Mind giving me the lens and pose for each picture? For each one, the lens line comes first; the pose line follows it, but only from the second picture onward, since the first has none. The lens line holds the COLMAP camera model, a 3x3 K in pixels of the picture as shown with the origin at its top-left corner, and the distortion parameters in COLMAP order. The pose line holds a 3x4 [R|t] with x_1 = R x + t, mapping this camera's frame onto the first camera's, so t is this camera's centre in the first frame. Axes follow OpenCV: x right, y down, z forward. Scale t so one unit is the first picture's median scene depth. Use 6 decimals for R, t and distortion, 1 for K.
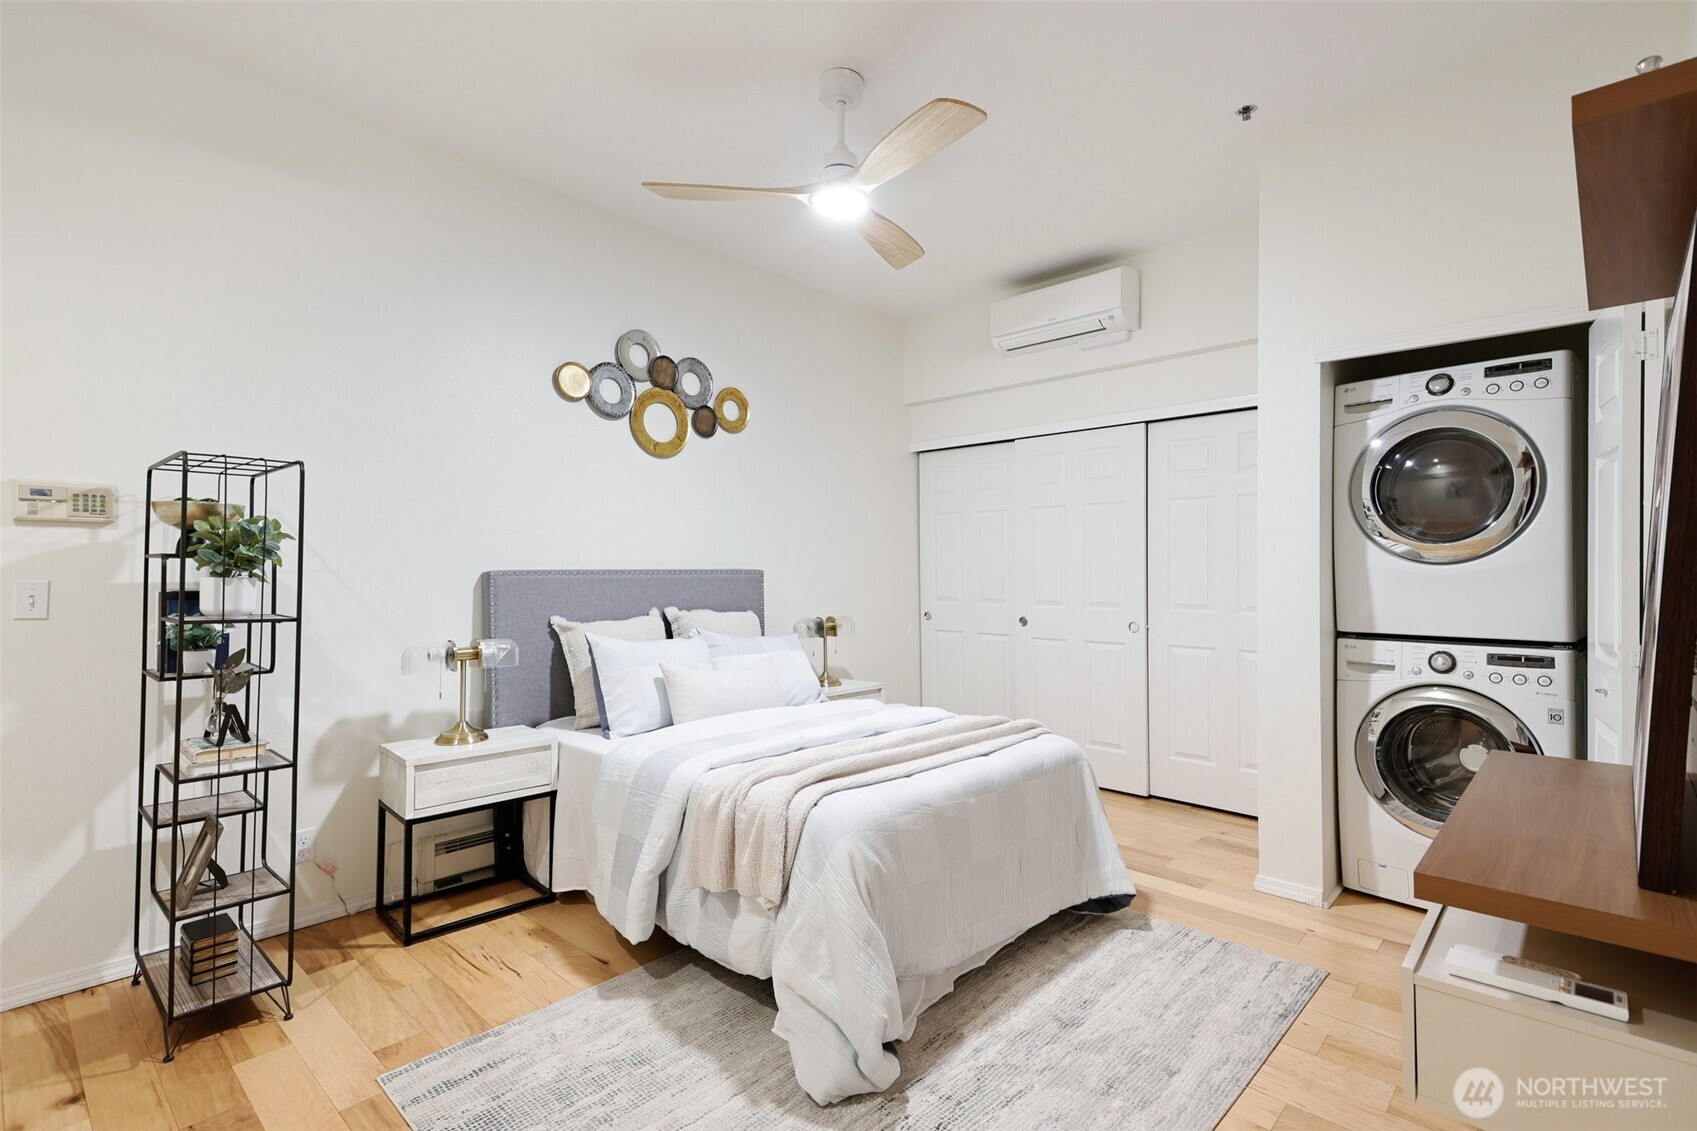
lens RADIAL K [[802.8, 0, 869.4], [0, 802.8, 562.8], [0, 0, 1]] dist [0.023727, -0.000236]
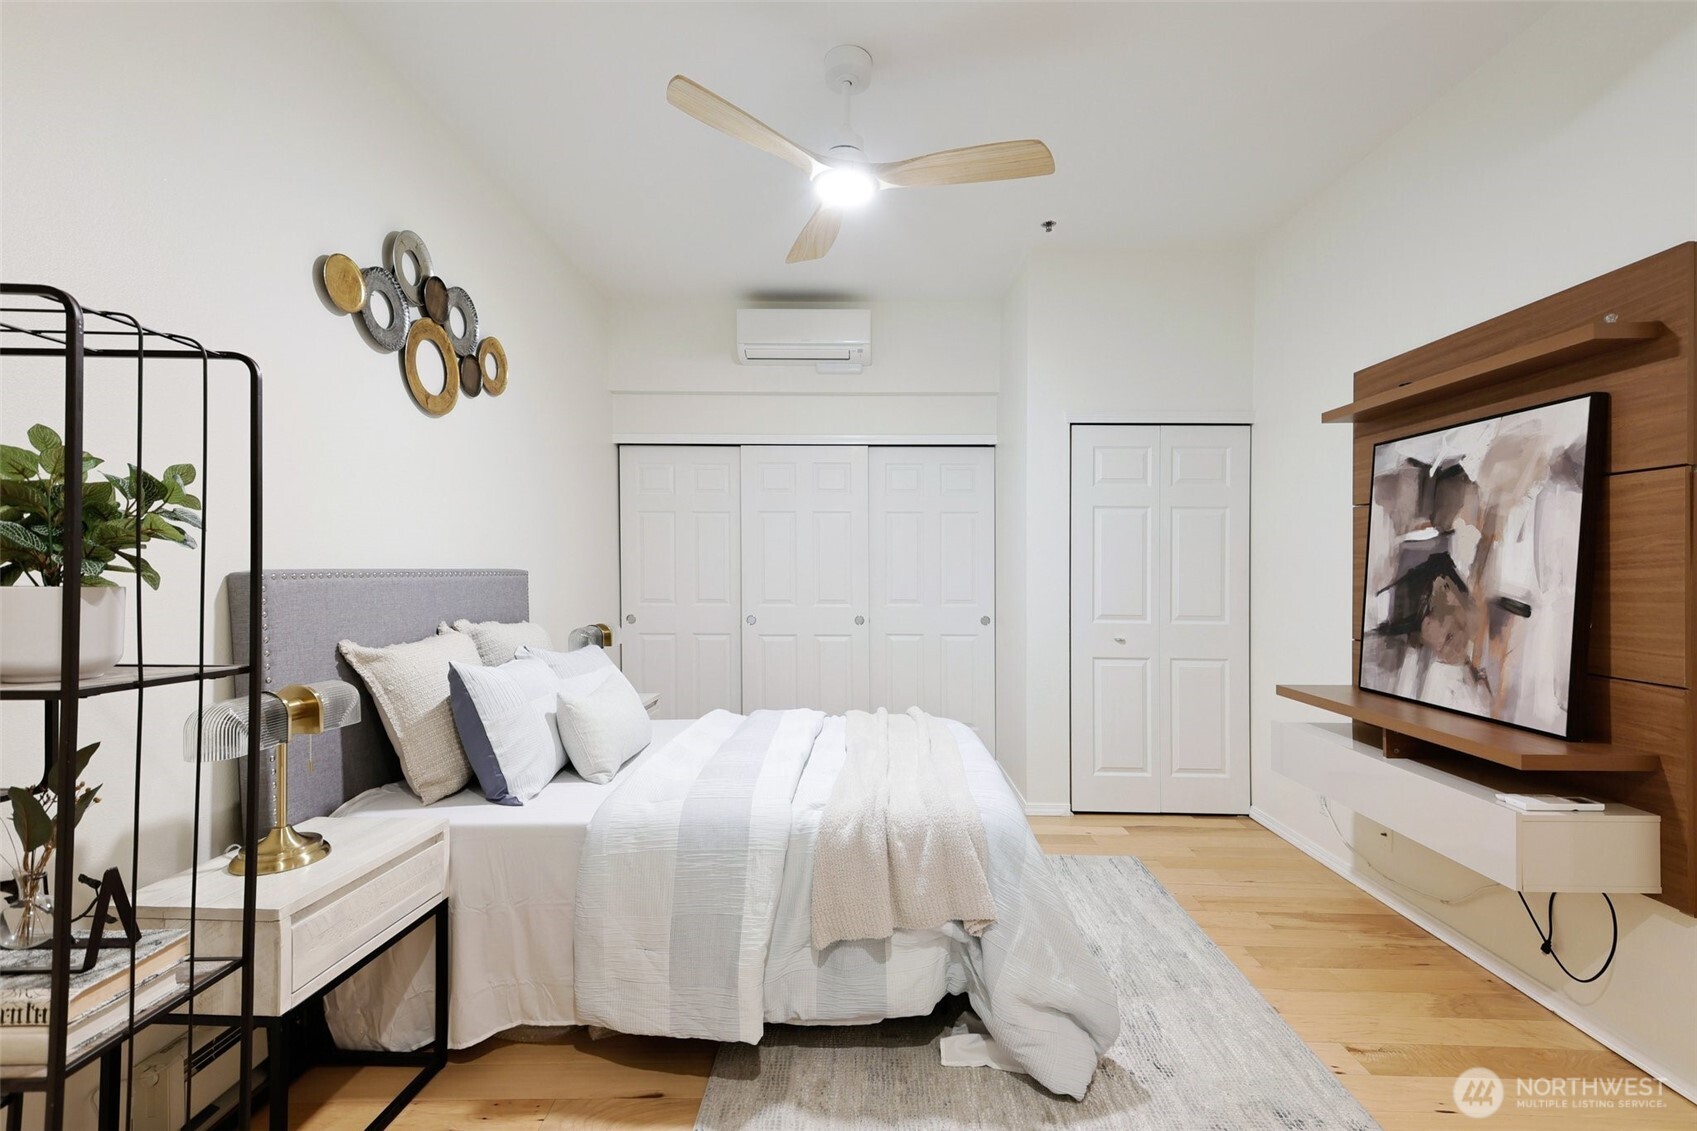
lens RADIAL K [[744.2, 0, 855.7], [0, 744.2, 565.8], [0, 0, 1]] dist [0.030987, -0.000301]
pose [[0.734021, 0.009714, 0.679057, -0.584203], [-0.013342, 0.999911, 0.000118, -0.000144], [-0.678995, -0.009147, 0.734086, 0.315338]]
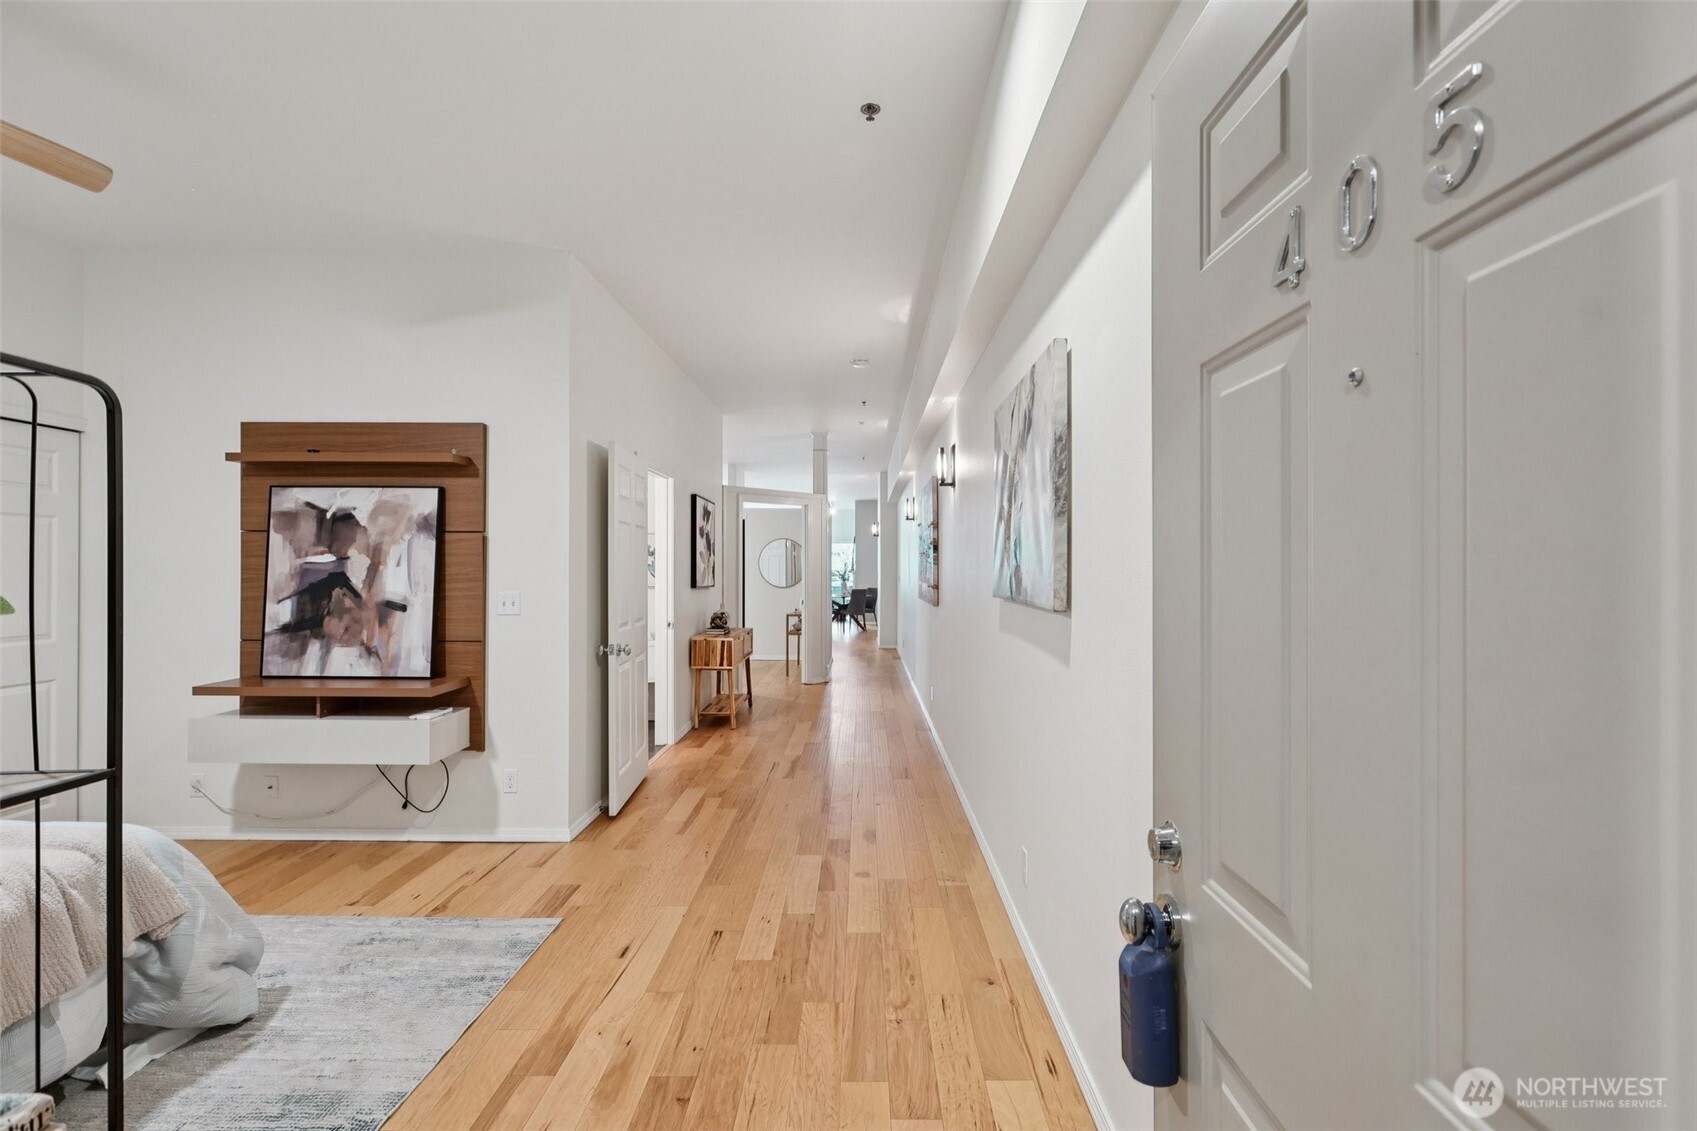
lens RADIAL K [[763.7, 0, 851.0], [0, 763.7, 569.0], [0, 0, 1]] dist [-0.000062, 0.000383]
pose [[-0.672221, 0.000754, 0.740350, -0.947204], [-0.005999, 0.999961, -0.006466, -0.021052], [-0.740326, -0.008788, -0.672191, 0.650518]]
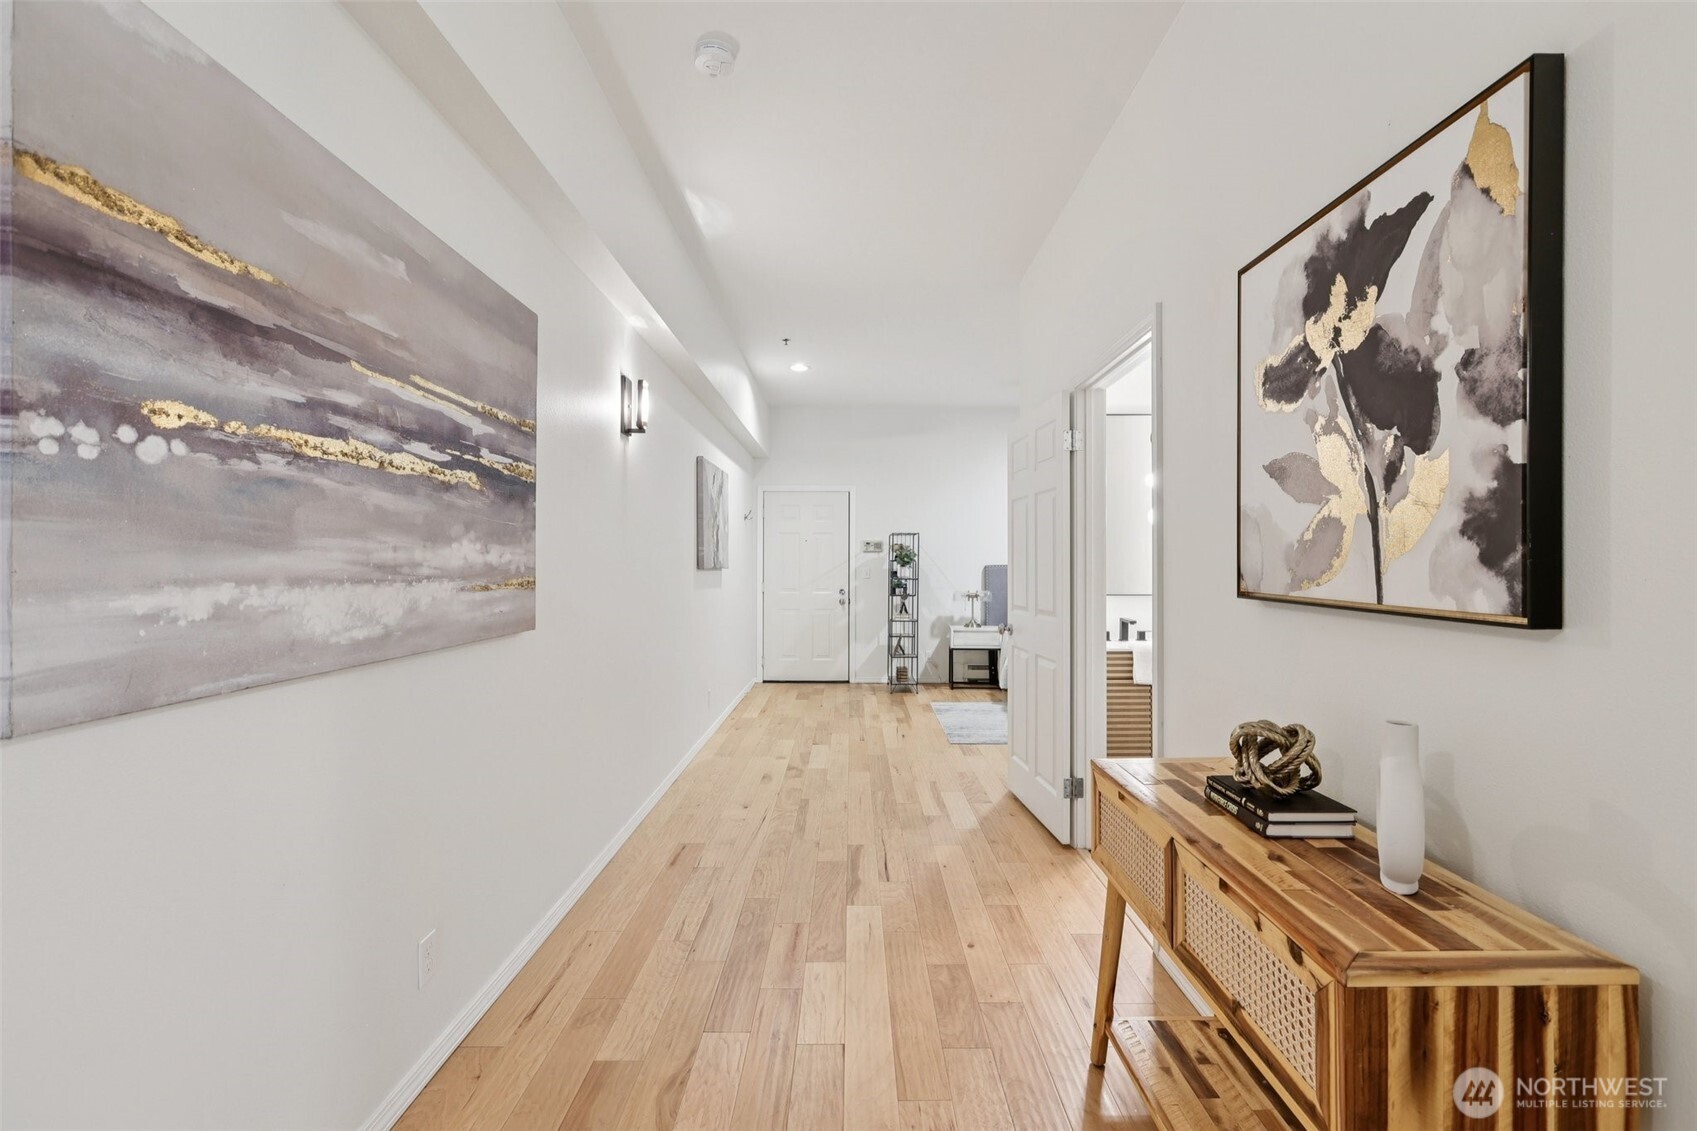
lens RADIAL K [[750.6, 0, 852.3], [0, 750.6, 563.8], [0, 0, 1]] dist [0.000402, 0.001254]
pose [[0.681534, -0.001154, -0.731785, 1.120565], [0.007414, 0.999958, 0.005328, -0.011619], [0.731749, -0.009057, 0.681514, -1.073676]]
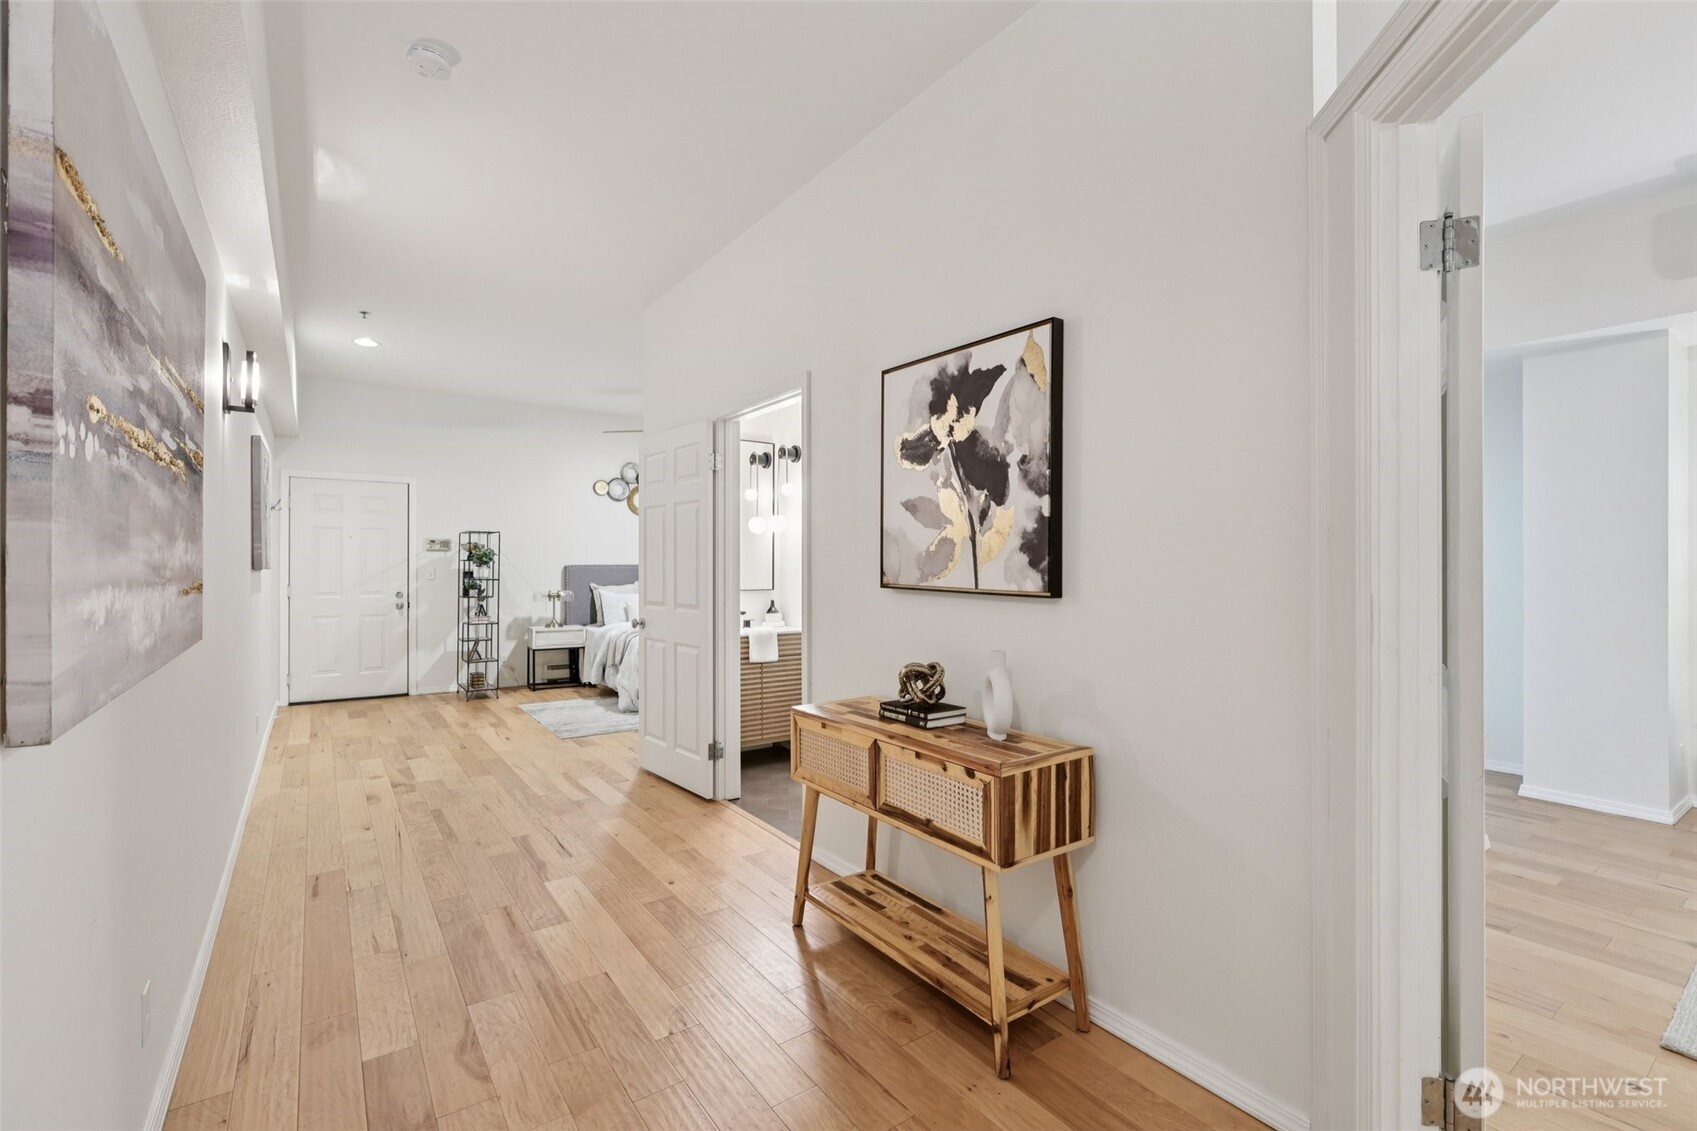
lens RADIAL K [[750.6, 0, 852.3], [0, 750.6, 563.8], [0, 0, 1]] dist [0.000402, 0.001254]
pose [[0.978527, 0.001032, -0.206116, 1.045263], [0.000724, 0.999964, 0.008442, -0.015438], [0.206118, -0.008410, 0.978491, -1.327049]]
